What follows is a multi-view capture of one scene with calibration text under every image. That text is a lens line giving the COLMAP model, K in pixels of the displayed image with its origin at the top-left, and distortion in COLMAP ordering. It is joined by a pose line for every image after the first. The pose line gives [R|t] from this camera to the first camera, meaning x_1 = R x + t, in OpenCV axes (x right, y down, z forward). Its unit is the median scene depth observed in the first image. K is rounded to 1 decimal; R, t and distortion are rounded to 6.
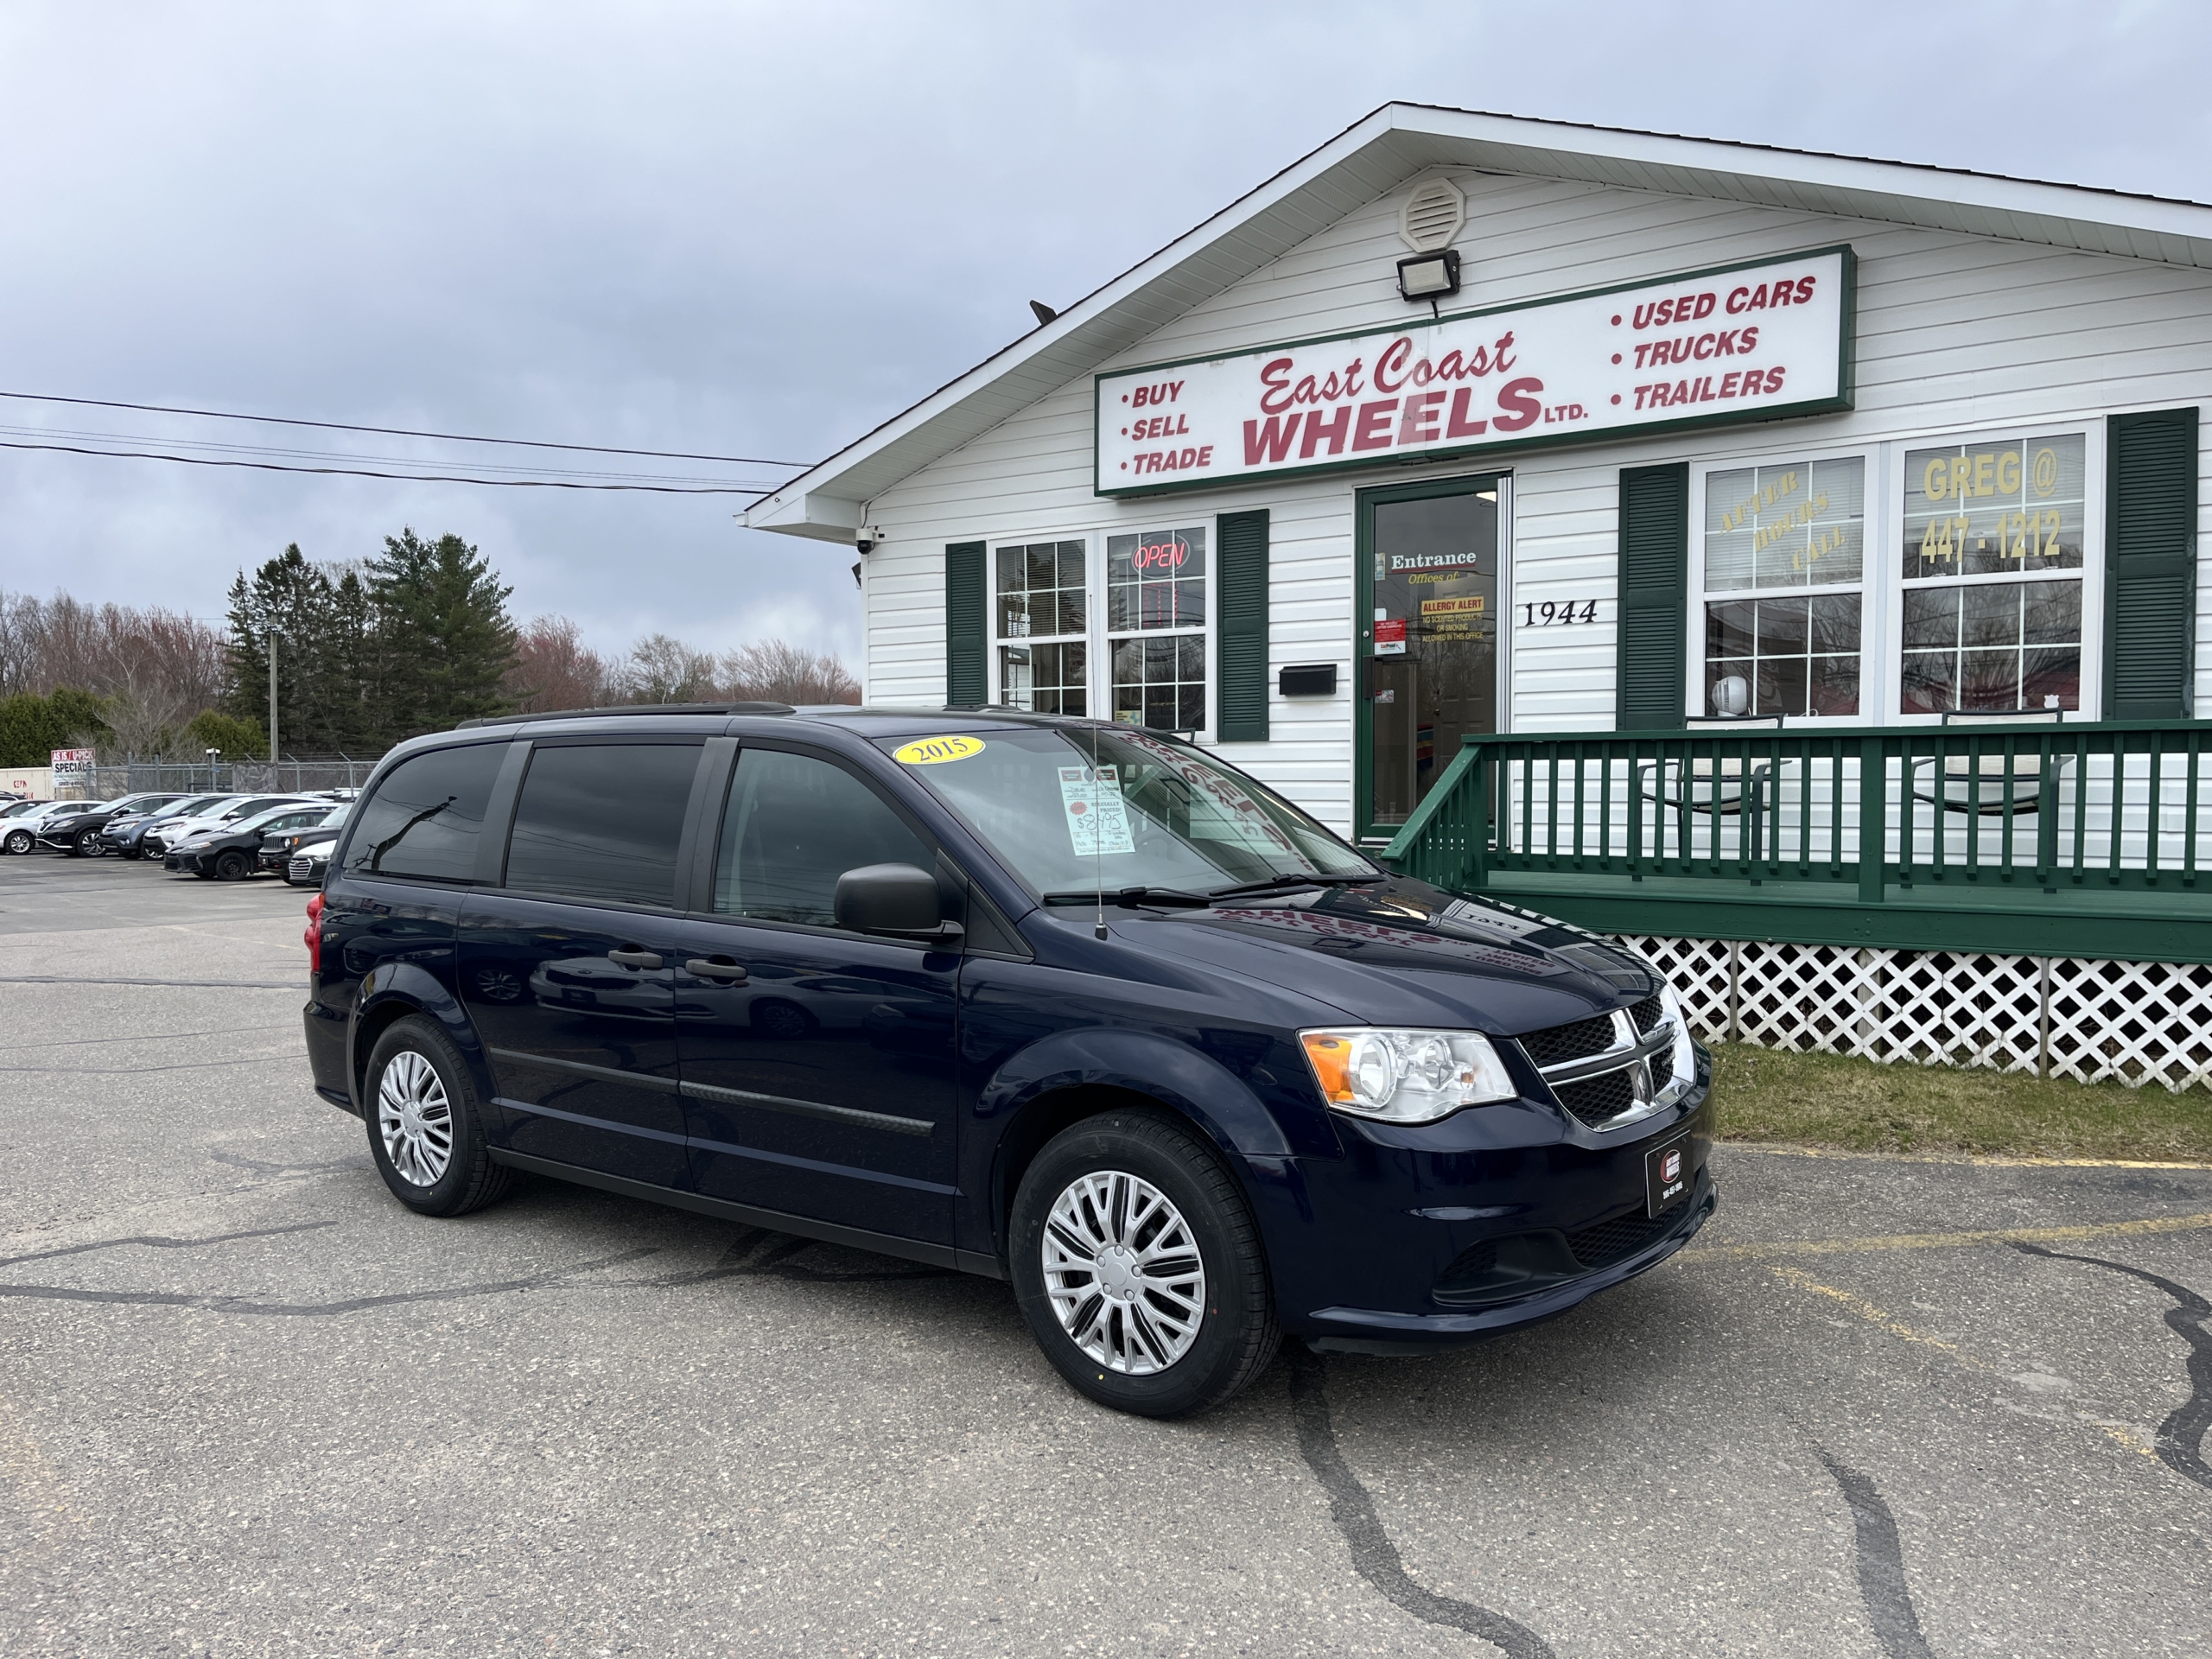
lens RADIAL K [[1726.3, 0, 1102.2], [0, 1726.3, 831.4], [0, 0, 1]] dist [0.044420, -0.049725]
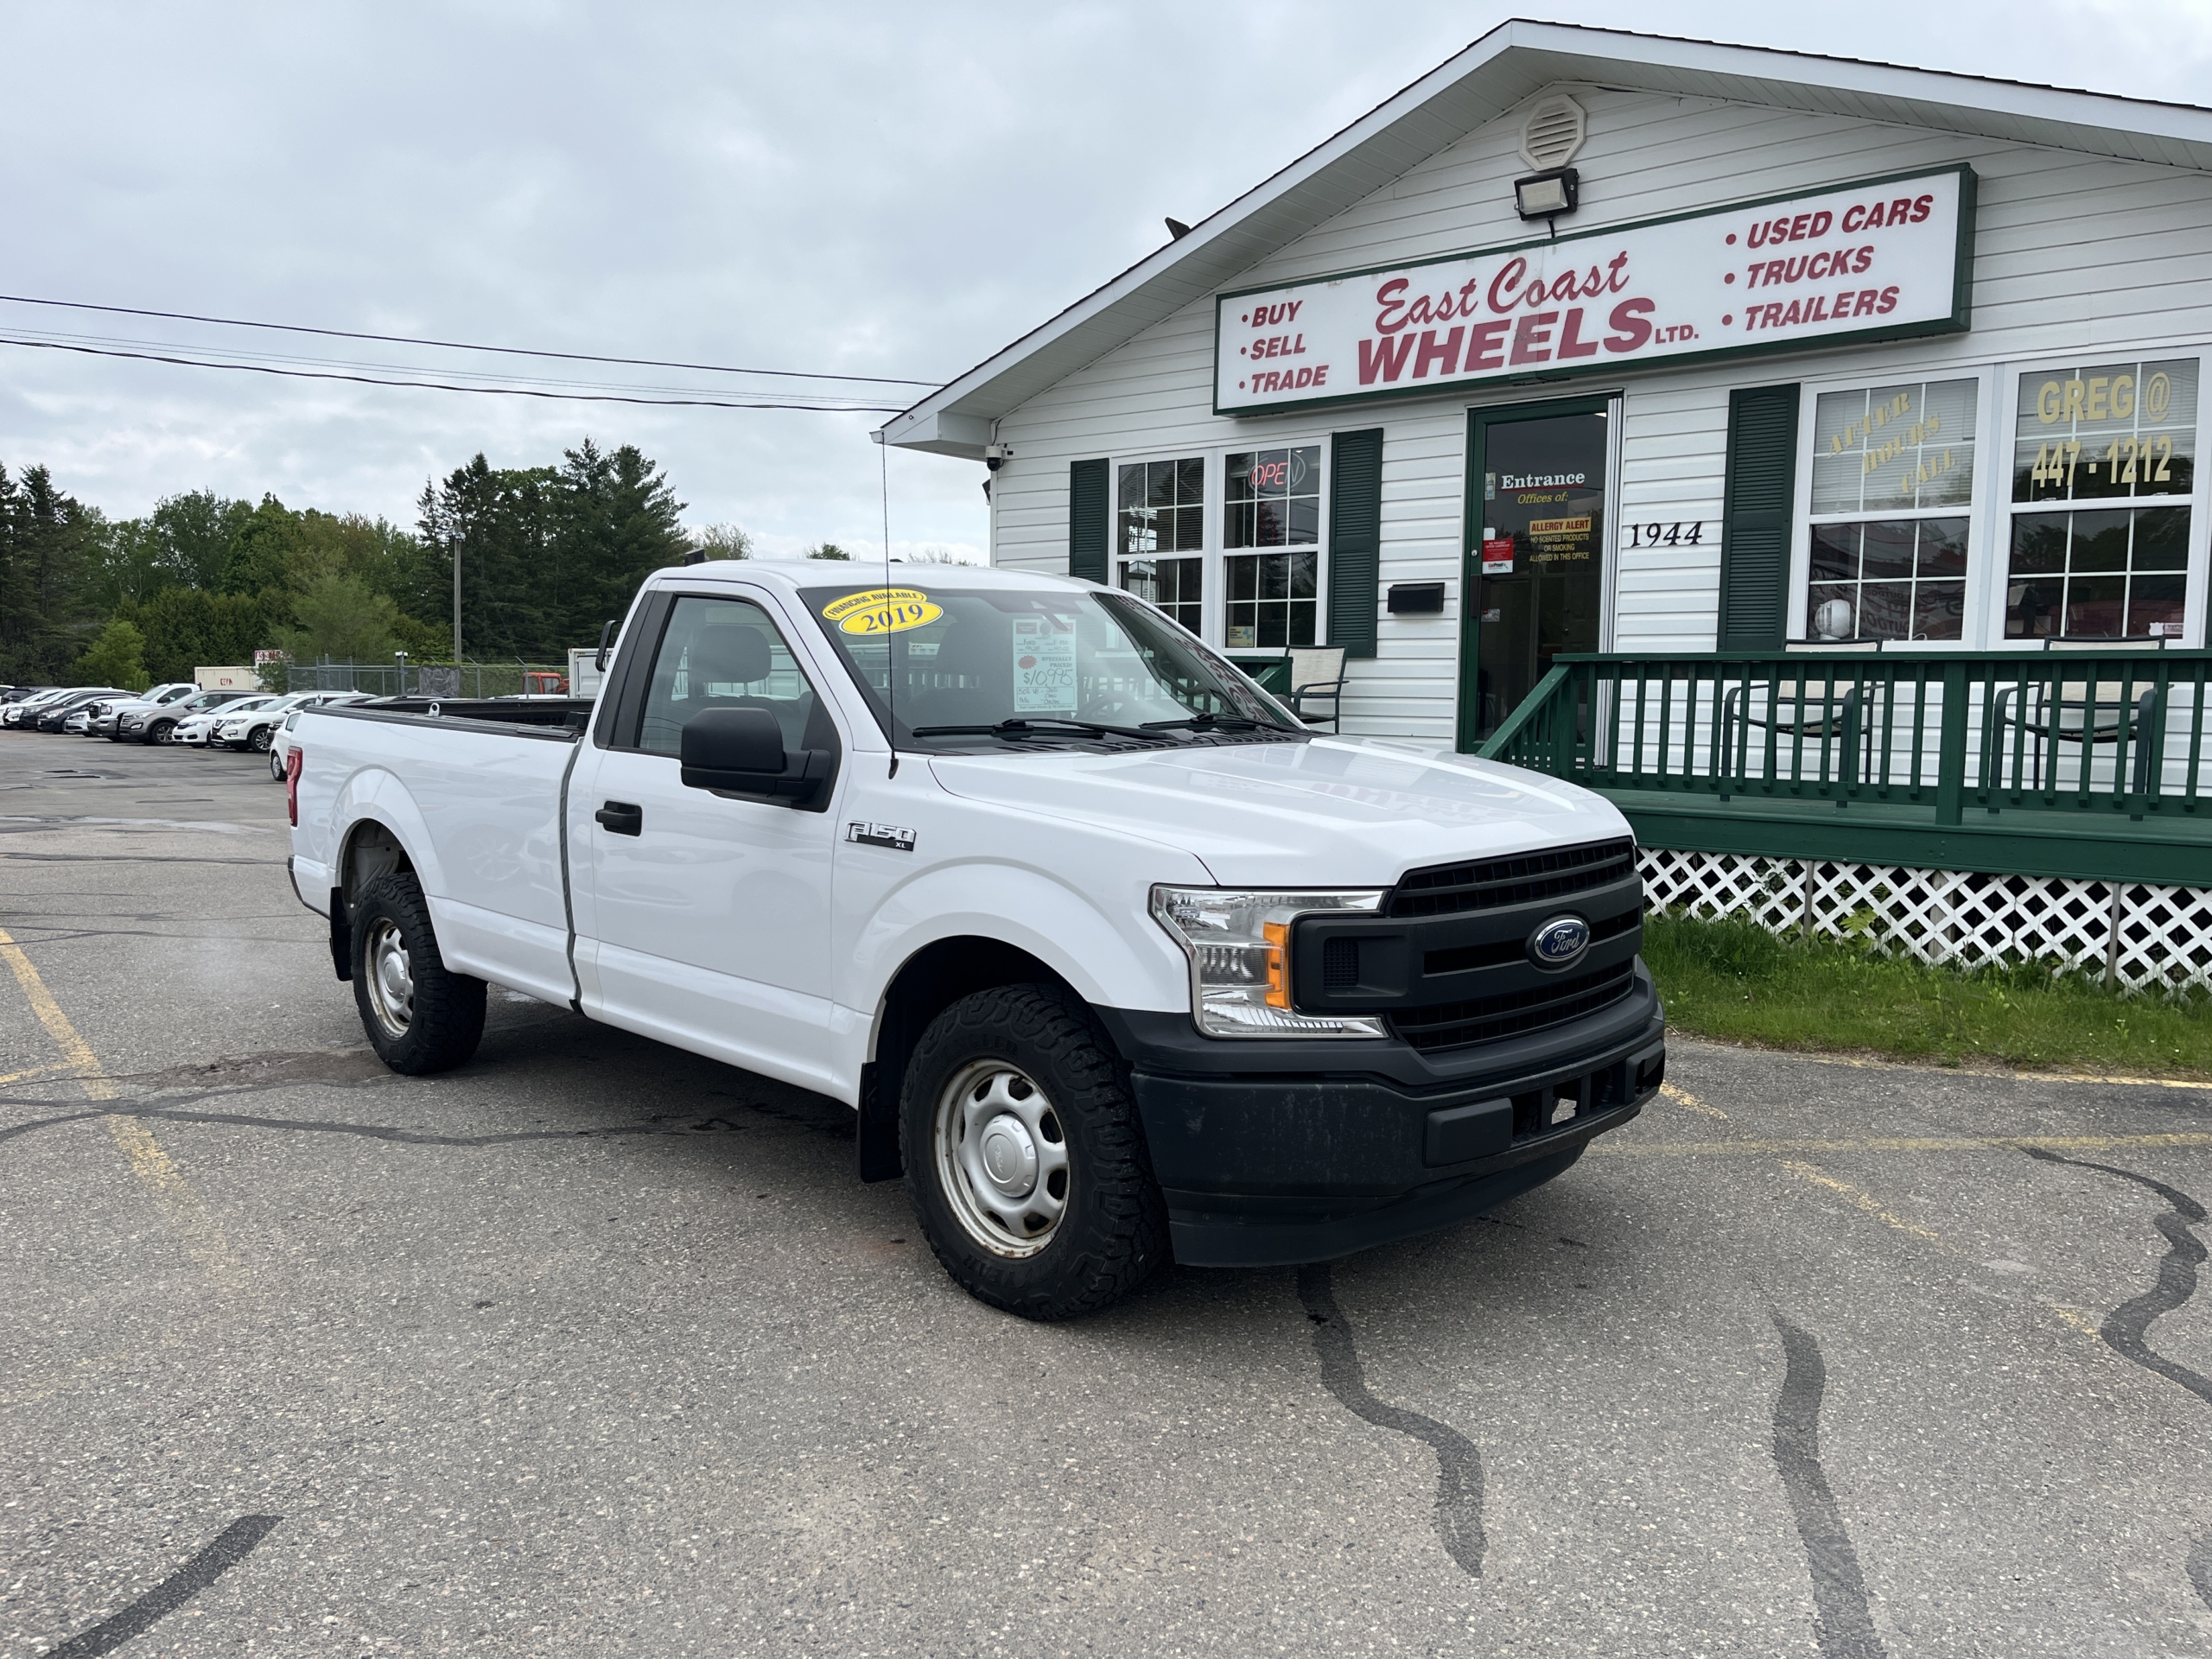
lens RADIAL K [[1731.0, 0, 1094.4], [0, 1731.0, 836.5], [0, 0, 1]] dist [0.027026, -0.010641]
pose [[0.995248, 0.024493, -0.094240, 0.033480], [-0.019611, 0.998434, 0.052393, 0.003036], [0.095376, -0.050296, 0.994170, -0.046100]]
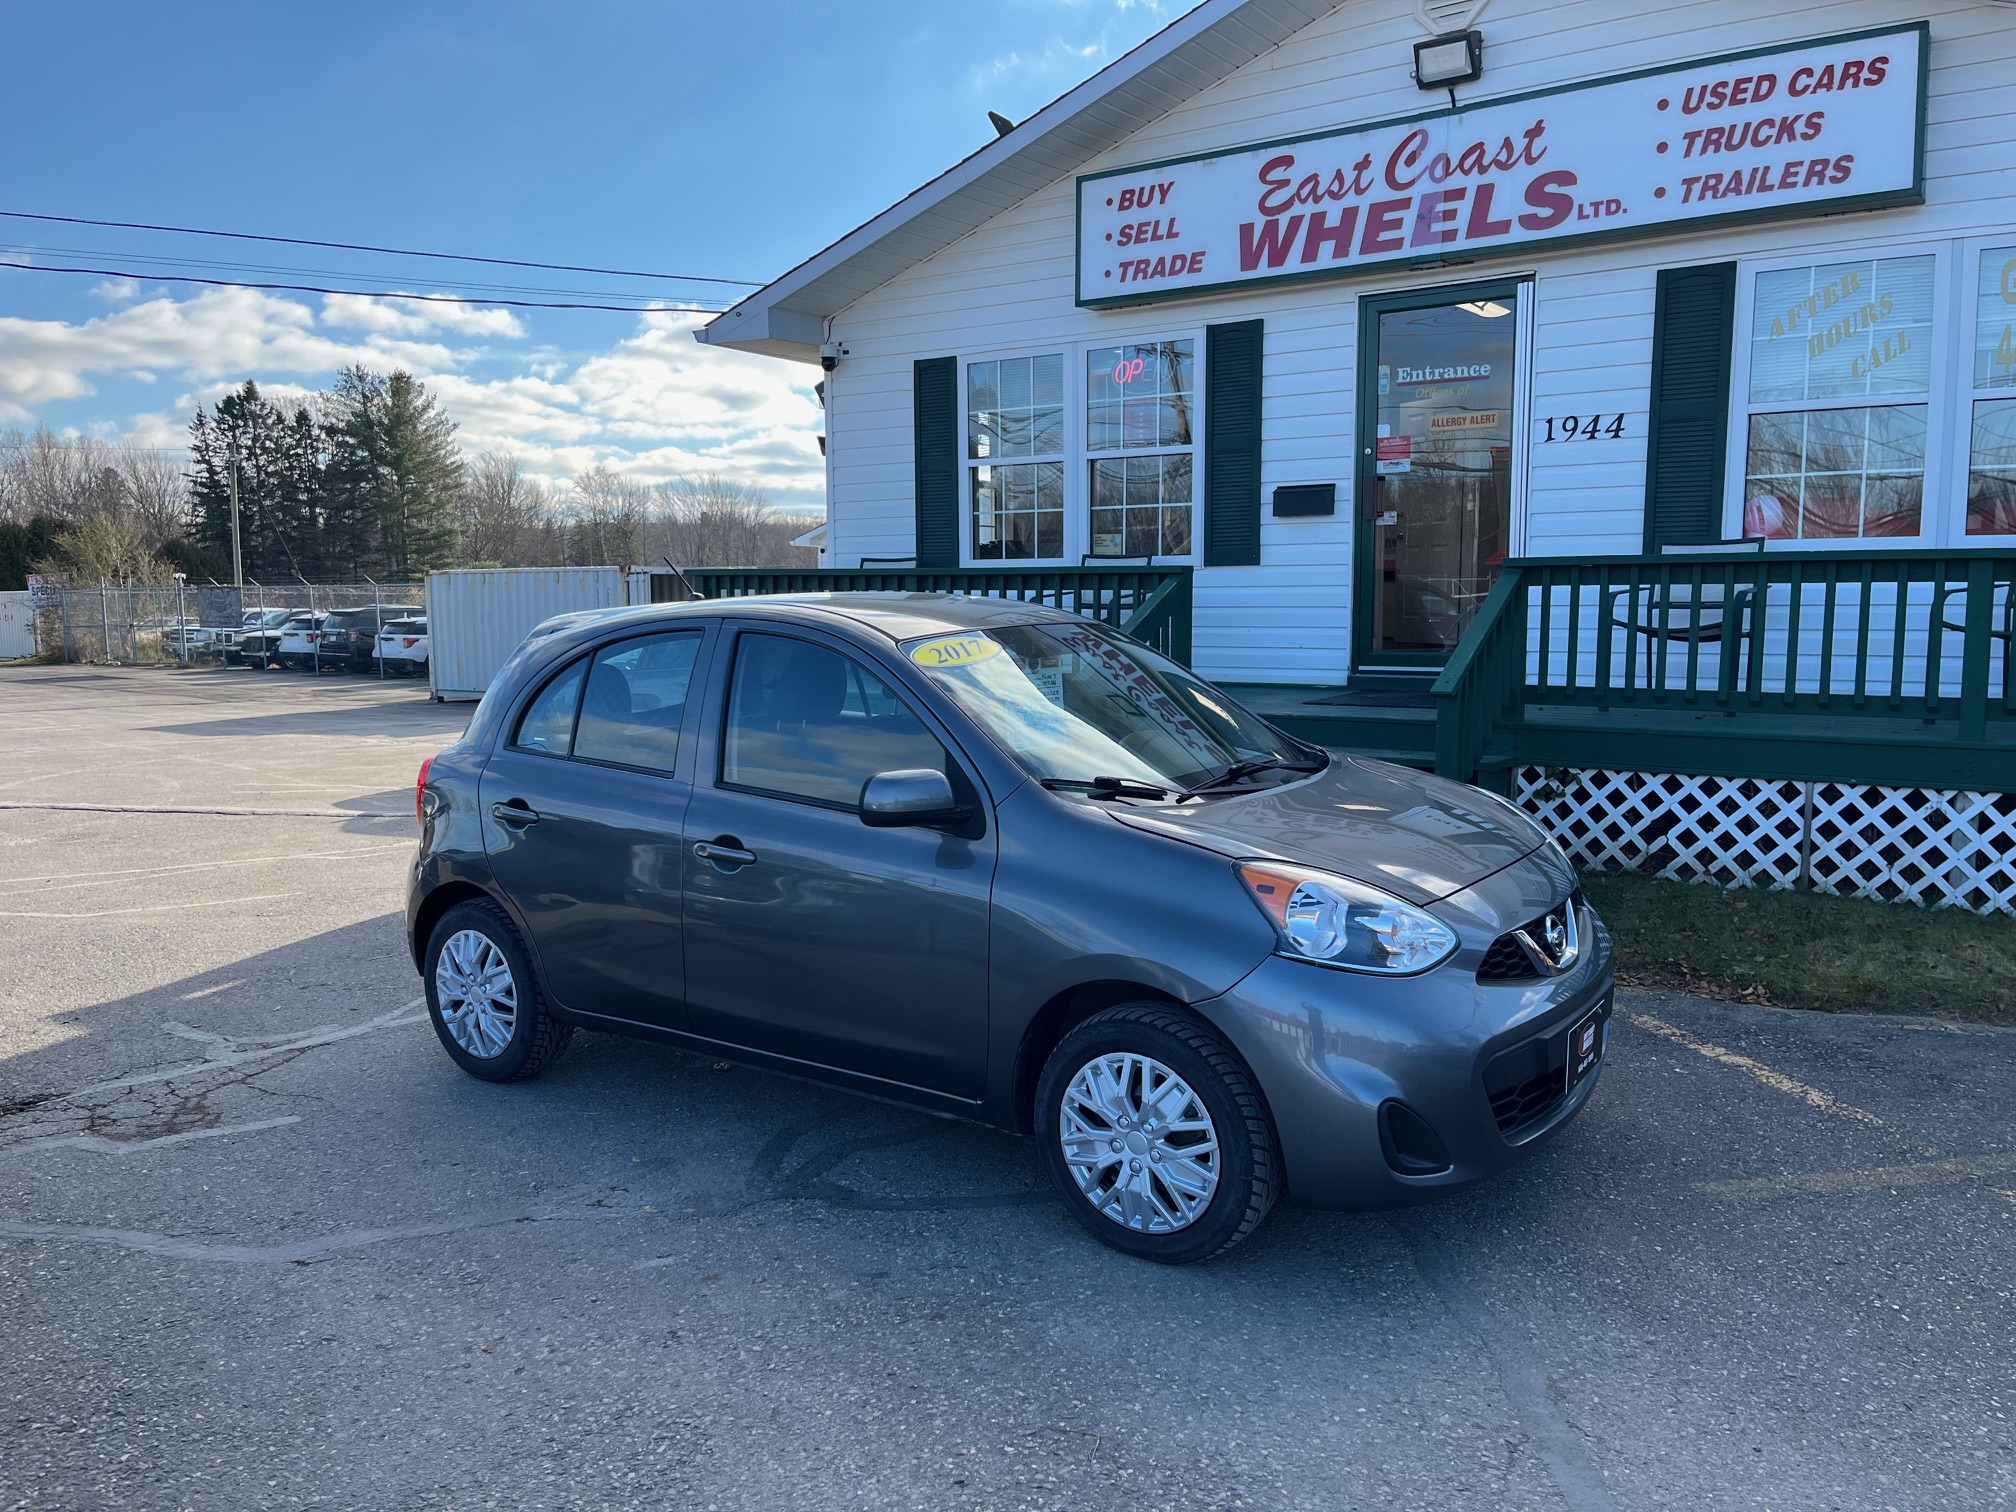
lens RADIAL K [[1566.6, 0, 1024.2], [0, 1566.6, 753.6], [0, 0, 1]] dist [0.062772, -0.091285]
pose [[0.999910, -0.001059, 0.013354, -0.052648], [0.000180, 0.997845, 0.065611, -0.005882], [-0.013394, -0.065602, 0.997756, 0.137620]]
